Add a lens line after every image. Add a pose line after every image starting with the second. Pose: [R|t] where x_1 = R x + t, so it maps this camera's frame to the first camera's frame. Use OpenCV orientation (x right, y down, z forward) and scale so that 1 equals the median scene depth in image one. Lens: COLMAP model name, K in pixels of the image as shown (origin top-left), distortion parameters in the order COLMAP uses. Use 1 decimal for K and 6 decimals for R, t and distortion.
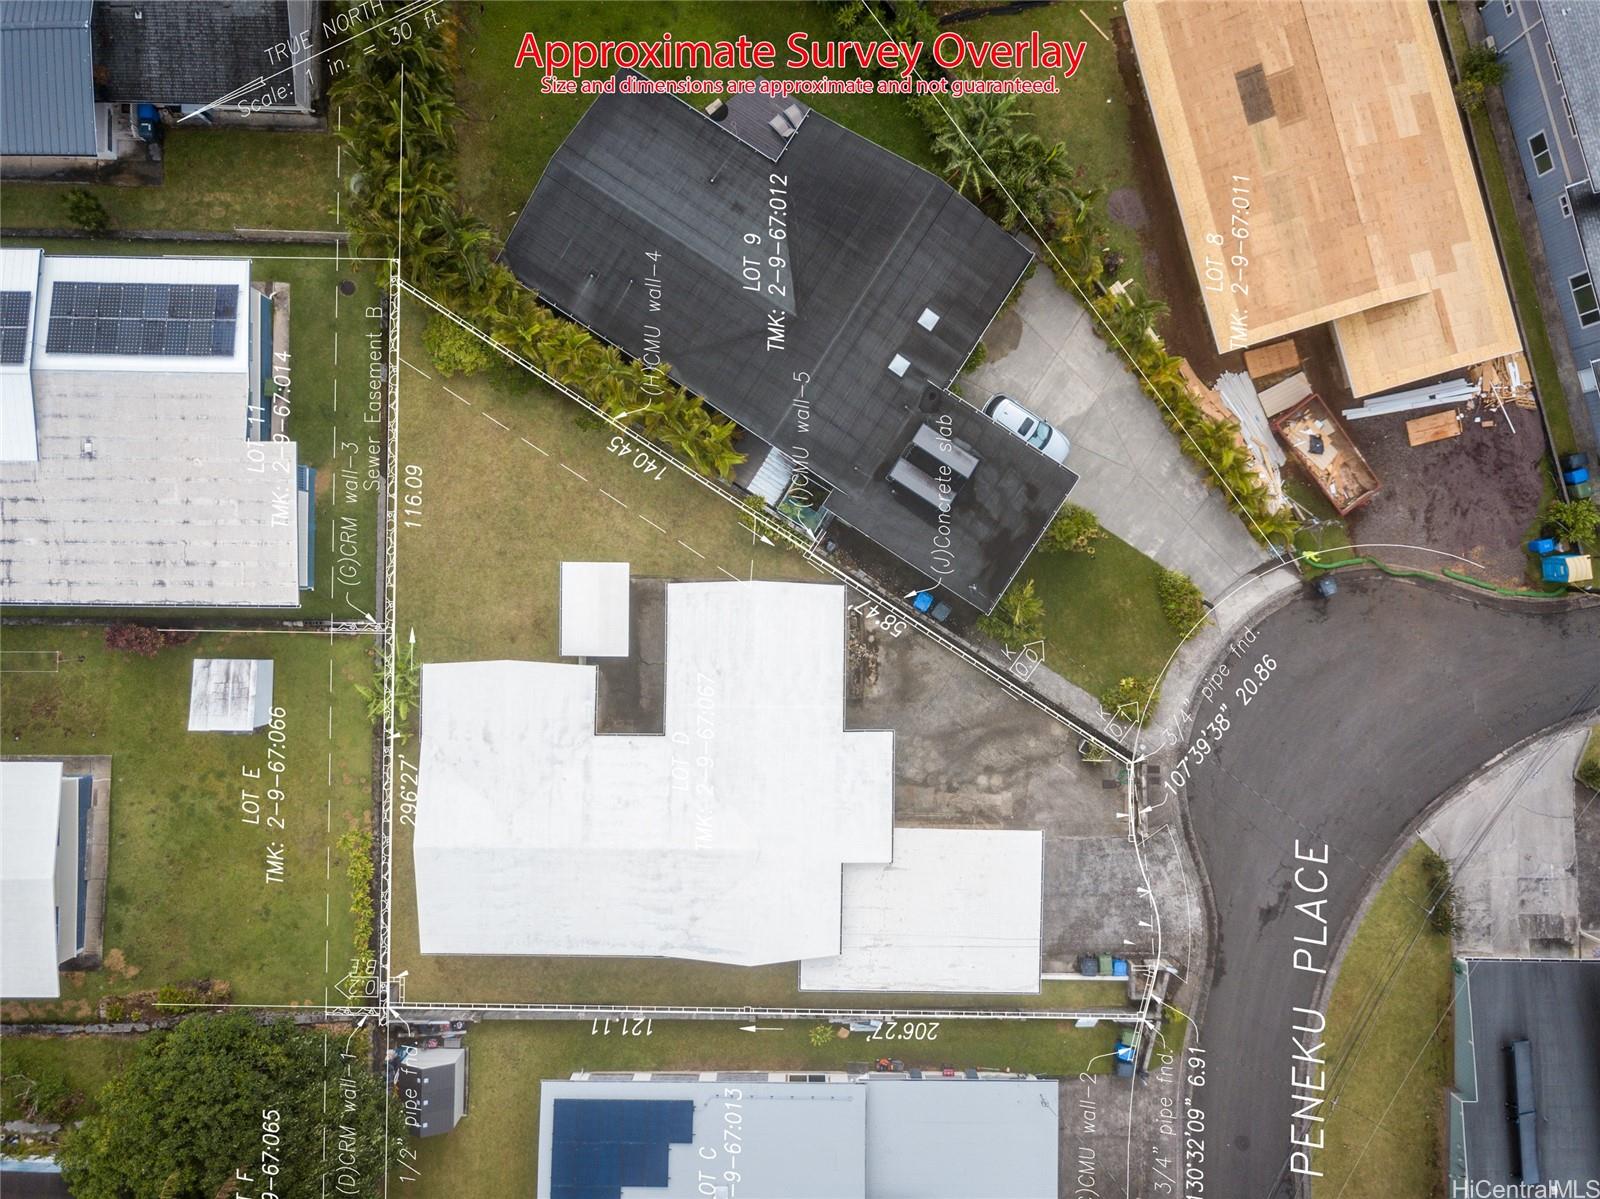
lens RADIAL K [[1216.1, 0, 800.8], [0, 1216.1, 594.0], [0, 0, 1]] dist [0.023287, -0.006186]
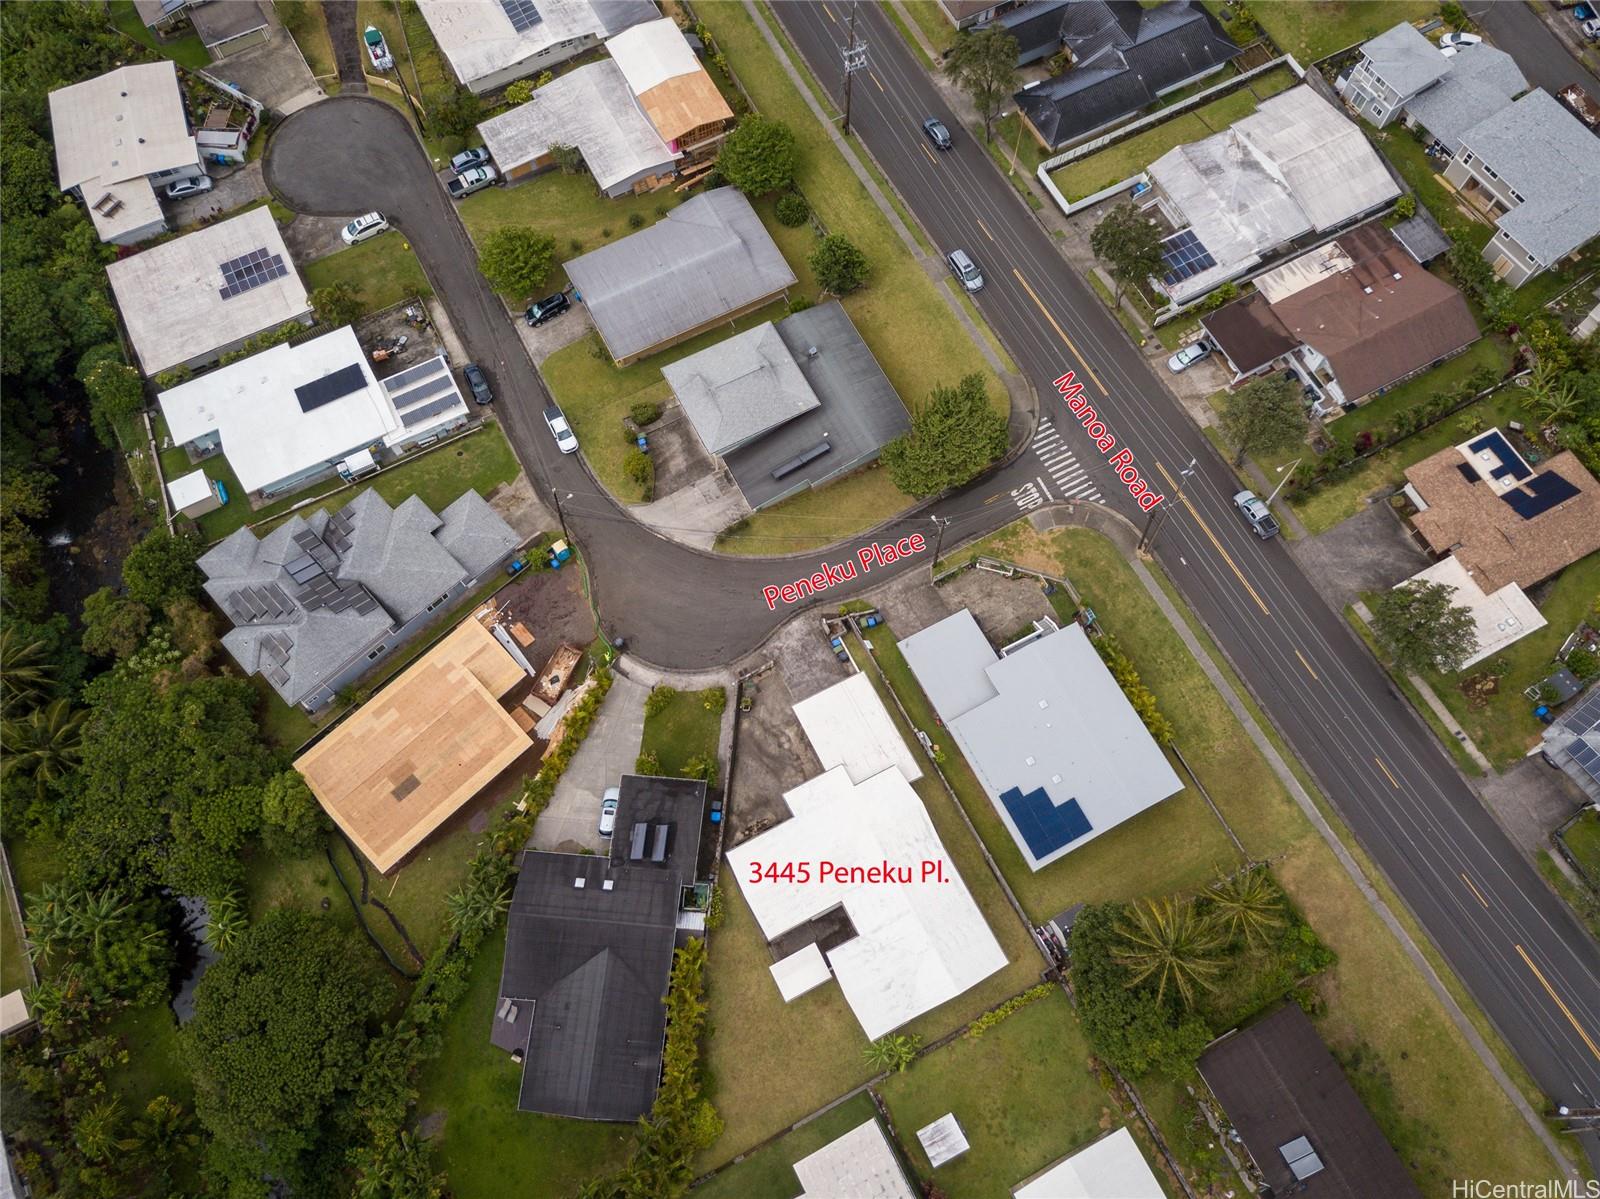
lens RADIAL K [[1216.1, 0, 797.9], [0, 1216.1, 603.5], [0, 0, 1]] dist [0.023287, -0.006186]
pose [[-0.470543, -0.817663, 0.331688, -0.311282], [0.882234, -0.442729, 0.160168, -0.037972], [0.015885, 0.367993, 0.929693, -0.862368]]
